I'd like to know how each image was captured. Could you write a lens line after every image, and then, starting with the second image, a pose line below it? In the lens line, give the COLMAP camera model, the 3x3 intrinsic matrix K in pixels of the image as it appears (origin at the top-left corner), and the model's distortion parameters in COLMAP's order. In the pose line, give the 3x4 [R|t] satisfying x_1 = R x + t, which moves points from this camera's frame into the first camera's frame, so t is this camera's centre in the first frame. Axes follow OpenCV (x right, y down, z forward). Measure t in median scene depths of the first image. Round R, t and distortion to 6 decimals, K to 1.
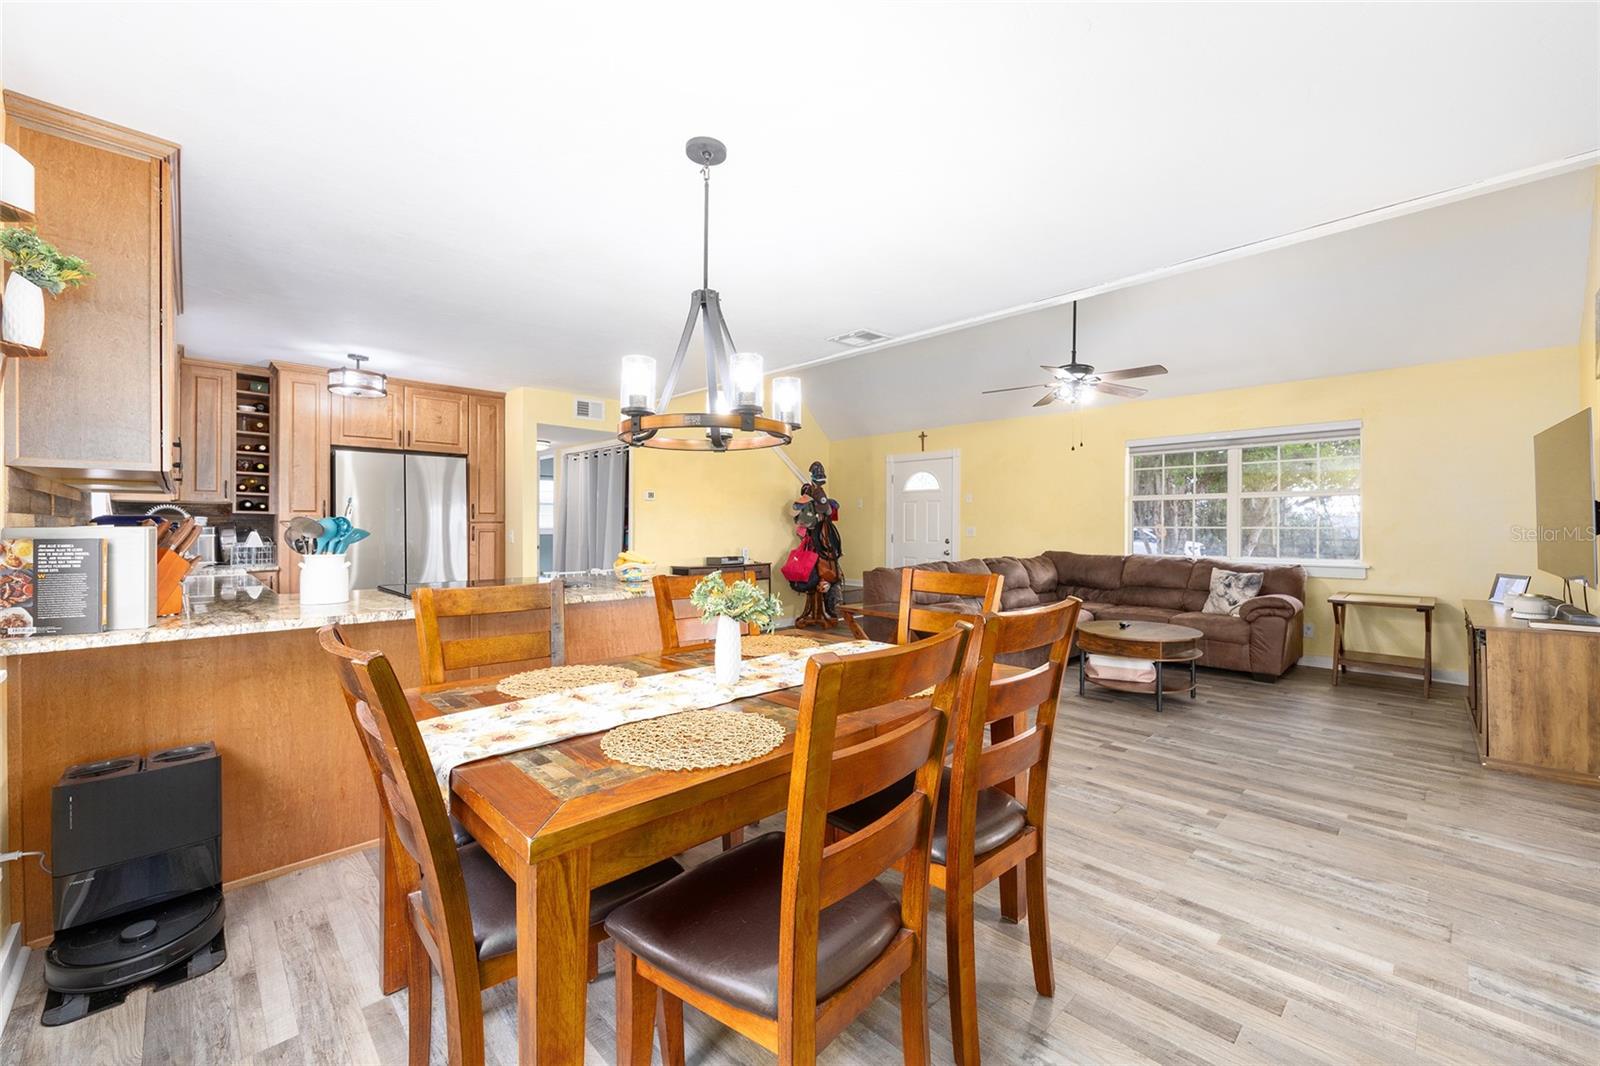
lens RADIAL K [[644.6, 0, 804.7], [0, 644.6, 525.6], [0, 0, 1]] dist [0.001119, -0.000104]
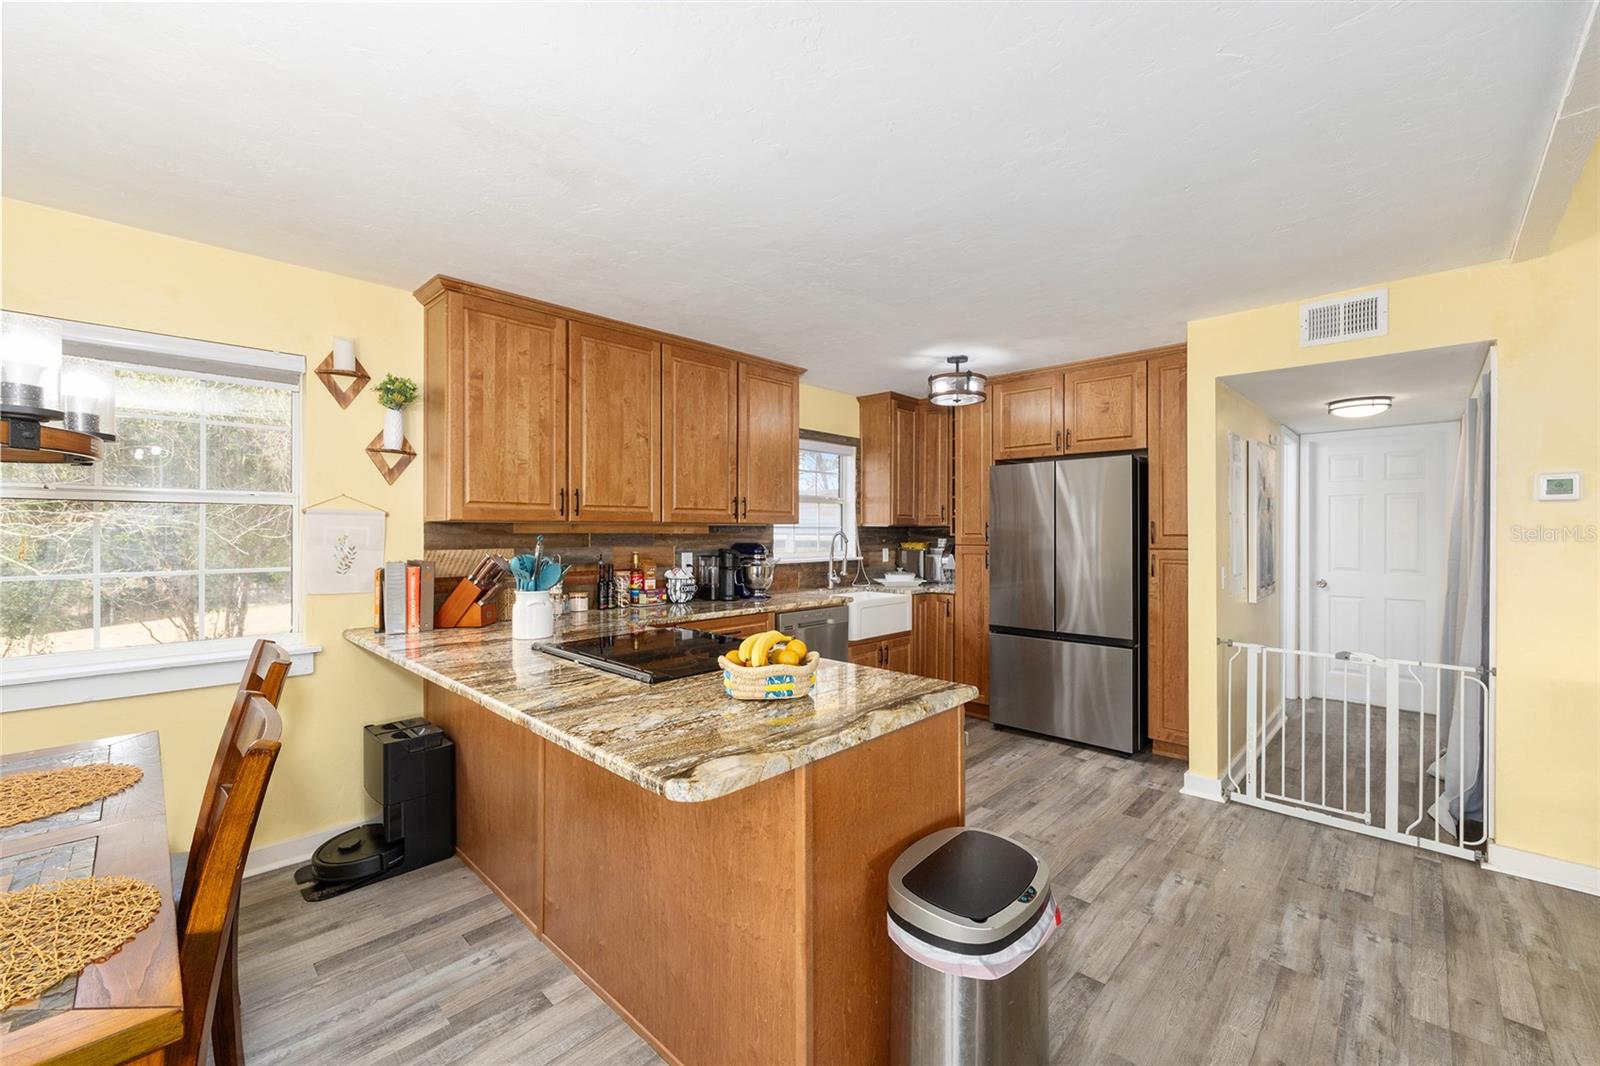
lens RADIAL K [[642.0, 0, 803.7], [0, 642.0, 529.2], [0, 0, 1]] dist [-0.000488, 0.000622]
pose [[0.036306, -0.002156, -0.999338, 0.157335], [-0.001779, 0.999996, -0.002223, -0.026991], [0.999339, 0.001858, 0.036302, 0.710736]]
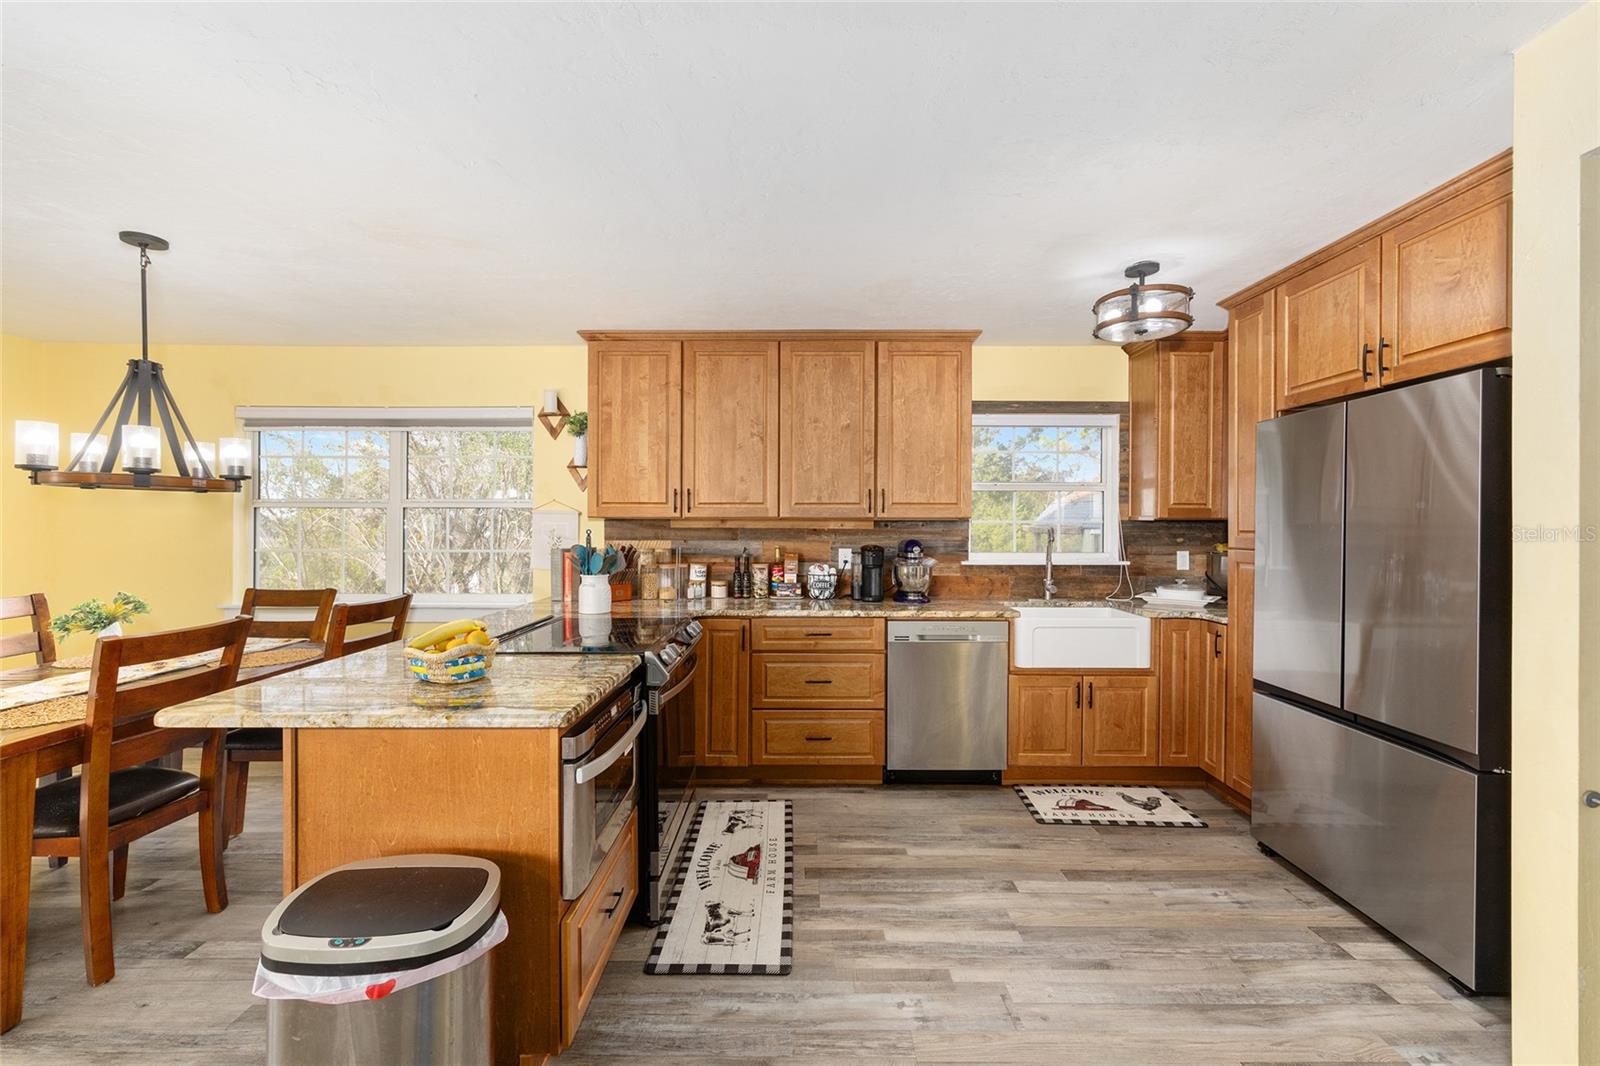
lens RADIAL K [[642.0, 0, 803.7], [0, 642.0, 529.2], [0, 0, 1]] dist [-0.000488, 0.000622]
pose [[-0.696184, 0.004836, -0.717847, -0.060897], [-0.002751, 0.999952, 0.009404, -0.029758], [0.717858, 0.008521, -0.696137, 1.107566]]
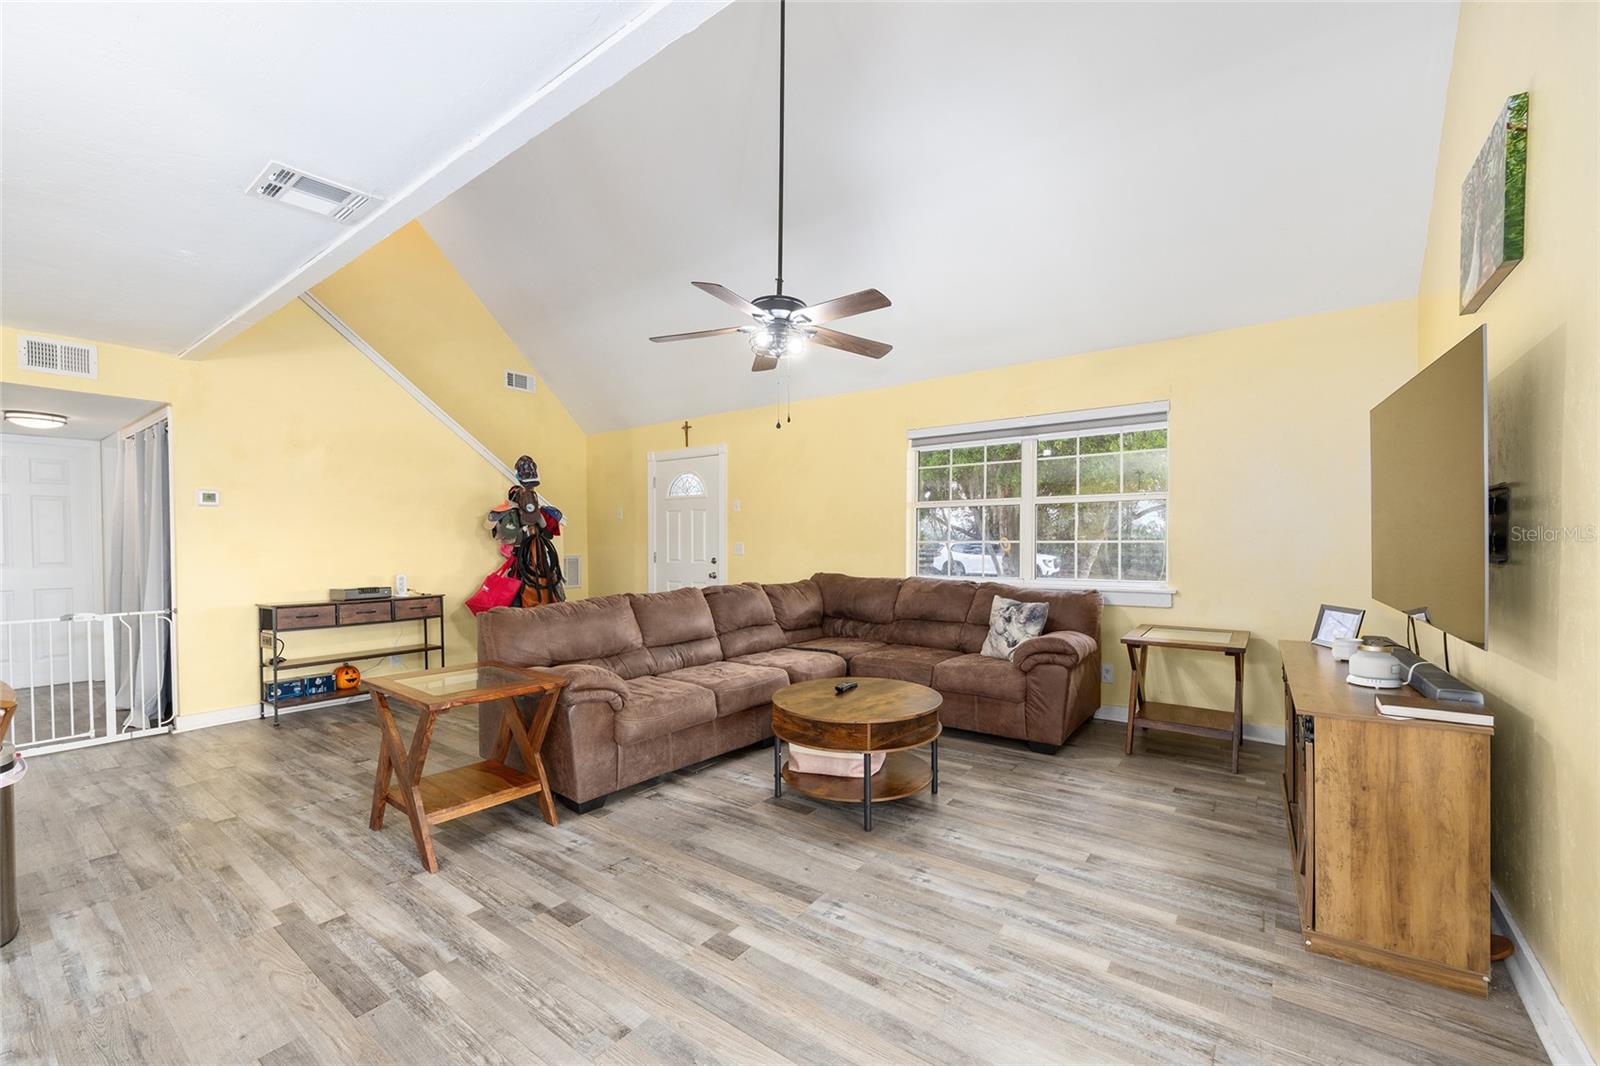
lens RADIAL K [[650.2, 0, 803.6], [0, 650.2, 556.8], [0, 0, 1]] dist [-0.001710, 0.000534]
pose [[0.986719, -0.009658, 0.162147, 0.327434], [0.005676, 0.999671, 0.025007, 0.000094], [-0.162335, -0.023754, 0.986450, 0.322816]]
